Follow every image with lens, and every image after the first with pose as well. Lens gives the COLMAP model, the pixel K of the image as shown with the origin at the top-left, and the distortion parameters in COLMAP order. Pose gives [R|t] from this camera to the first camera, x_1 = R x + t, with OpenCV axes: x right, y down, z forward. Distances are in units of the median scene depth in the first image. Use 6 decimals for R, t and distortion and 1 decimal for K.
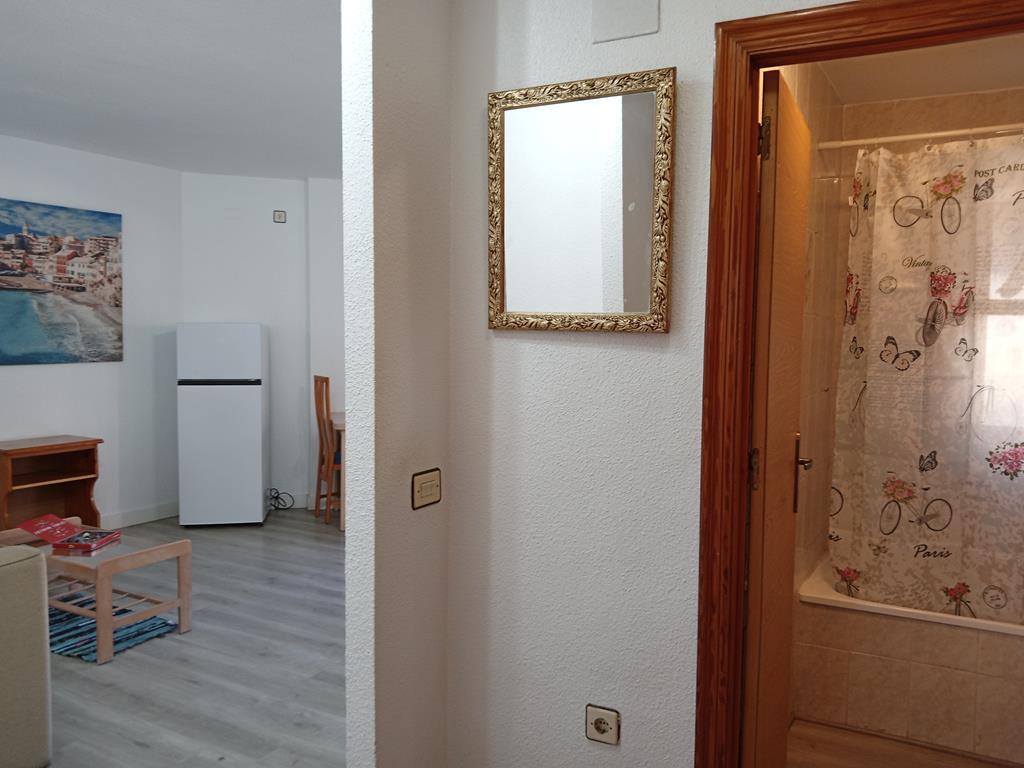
lens RADIAL K [[818.3, 0, 514.0], [0, 818.3, 383.5], [0, 0, 1]] dist [0.046148, -0.095889]
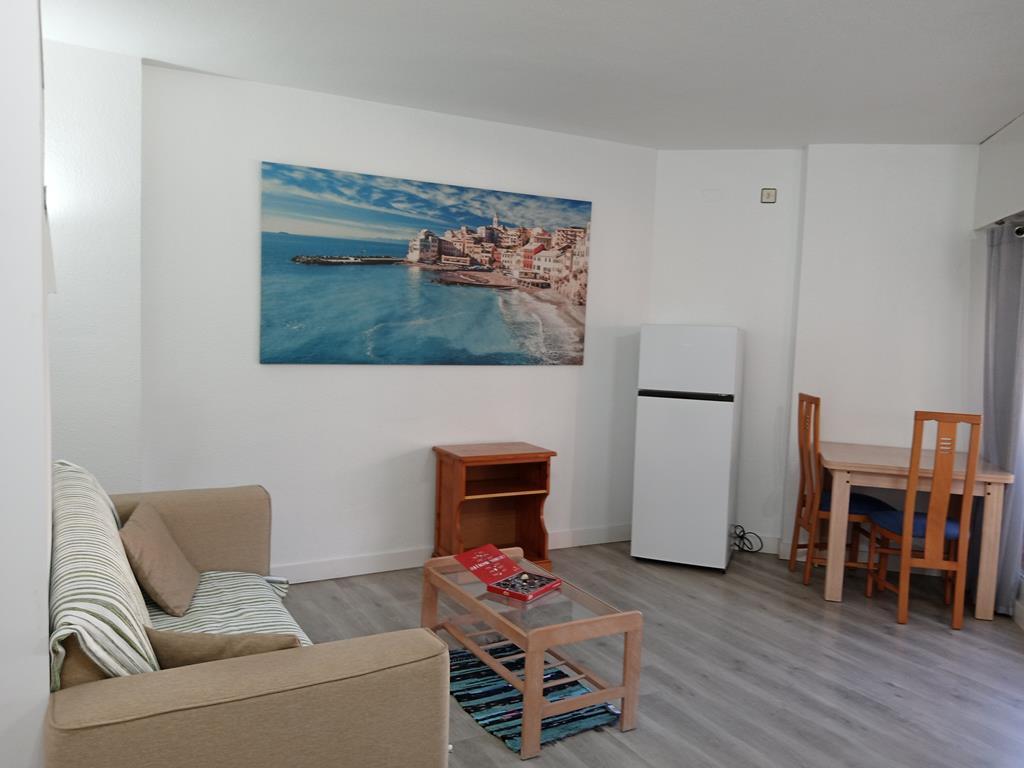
lens RADIAL K [[818.3, 0, 503.4], [0, 818.3, 381.9], [0, 0, 1]] dist [0.046148, -0.095889]
pose [[0.850400, 0.058973, -0.522821, -0.157576], [-0.059144, 0.998115, 0.016384, -0.036777], [0.522802, 0.016988, 0.852285, 0.377830]]
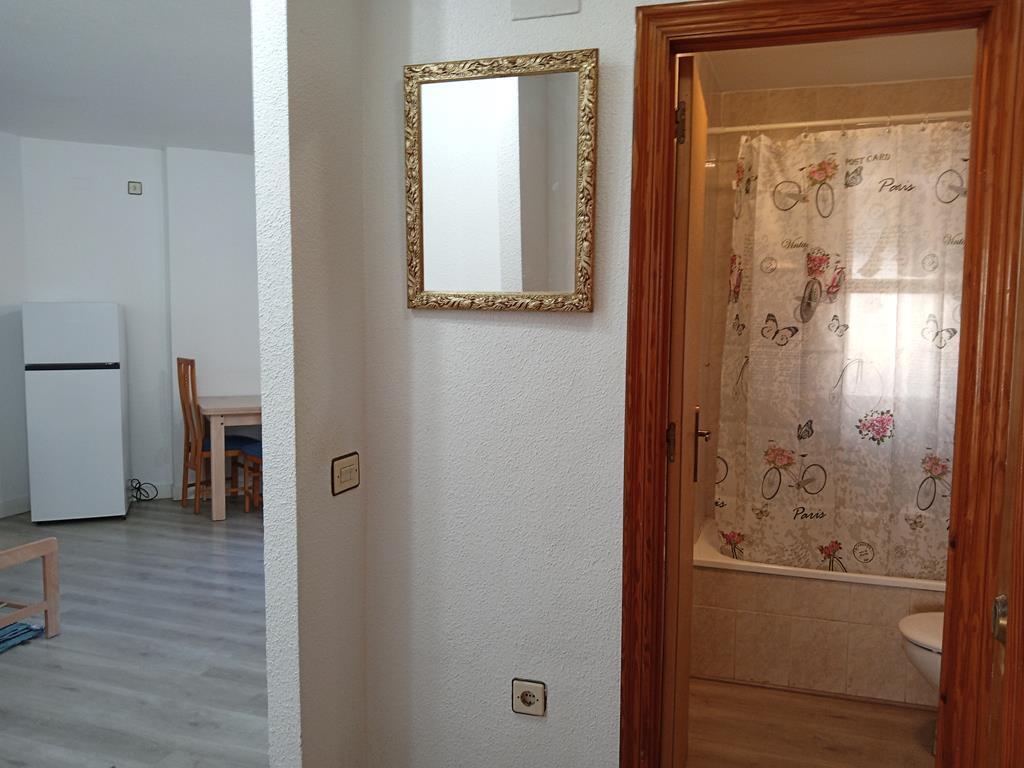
lens RADIAL K [[818.3, 0, 513.4], [0, 818.3, 381.9], [0, 0, 1]] dist [0.046148, -0.095889]
pose [[0.985343, -0.019107, 0.169509, -0.053183], [0.014976, 0.999560, 0.025616, -0.001250], [-0.169924, -0.022702, 0.985196, 0.006973]]
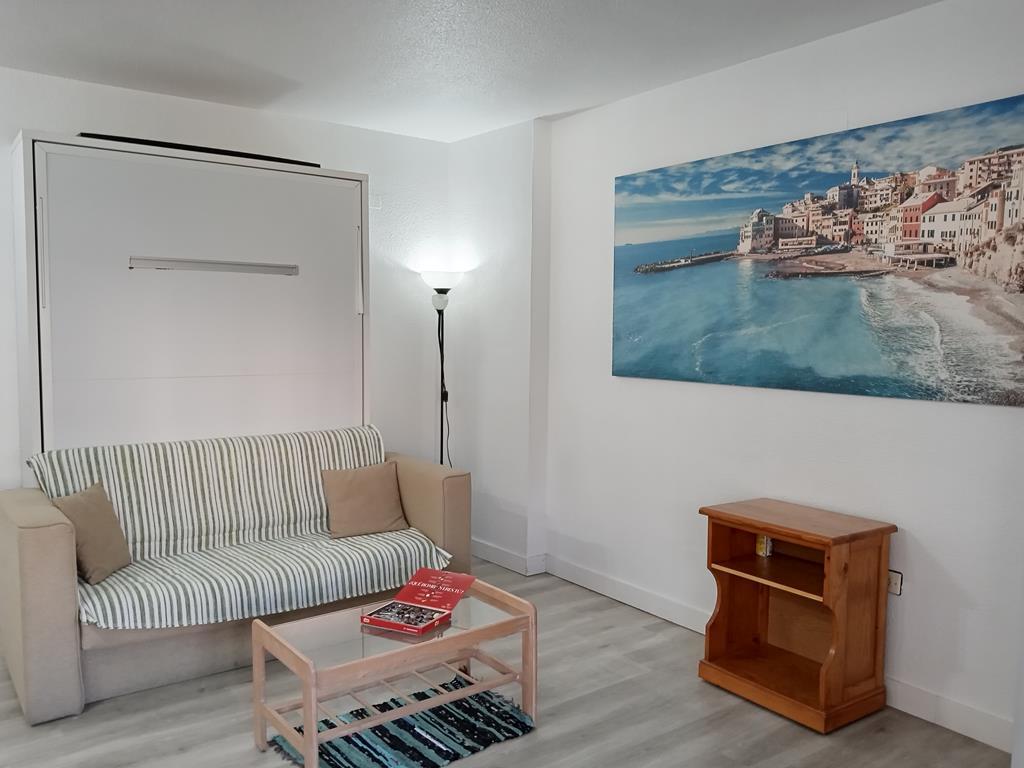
lens RADIAL K [[818.3, 0, 496.6], [0, 818.3, 381.6], [0, 0, 1]] dist [0.046148, -0.095889]
pose [[-0.423466, 0.046356, -0.904725, 0.145418], [-0.070597, 0.993964, 0.083972, -0.119474], [0.903157, 0.099430, -0.417637, 1.847281]]
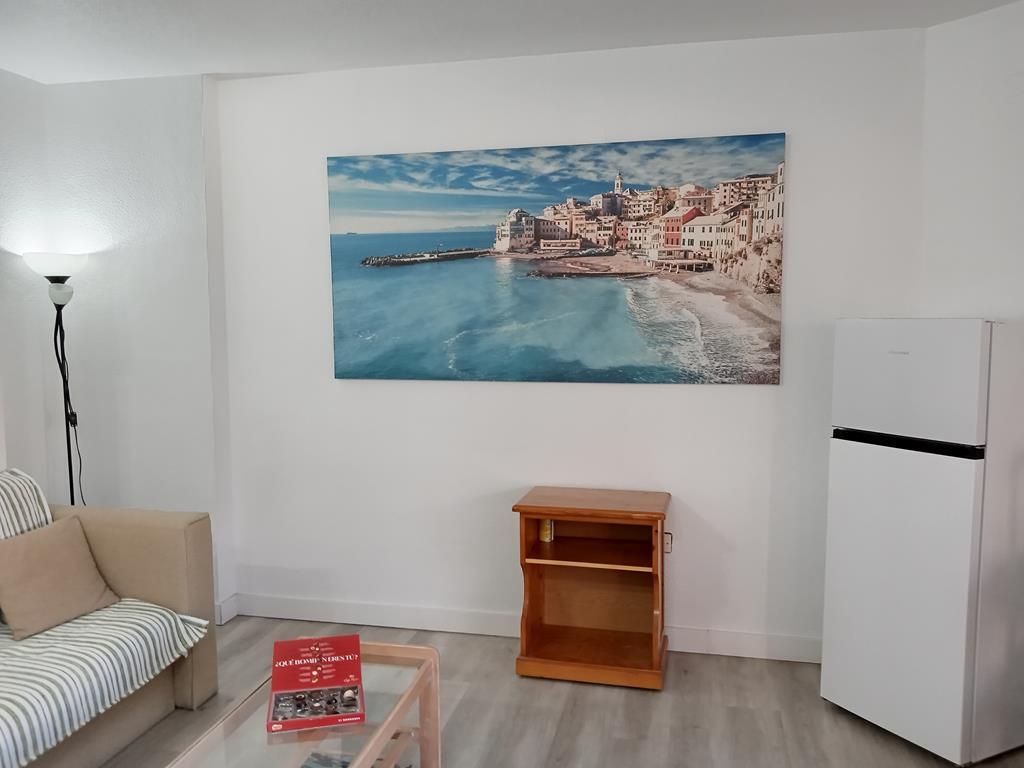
lens RADIAL K [[818.3, 0, 492.8], [0, 818.3, 385.9], [0, 0, 1]] dist [0.046148, -0.095889]
pose [[0.269341, 0.070388, -0.960469, 0.071642], [-0.052059, 0.996931, 0.058461, -0.100772], [0.961637, 0.034255, 0.272179, 1.293648]]
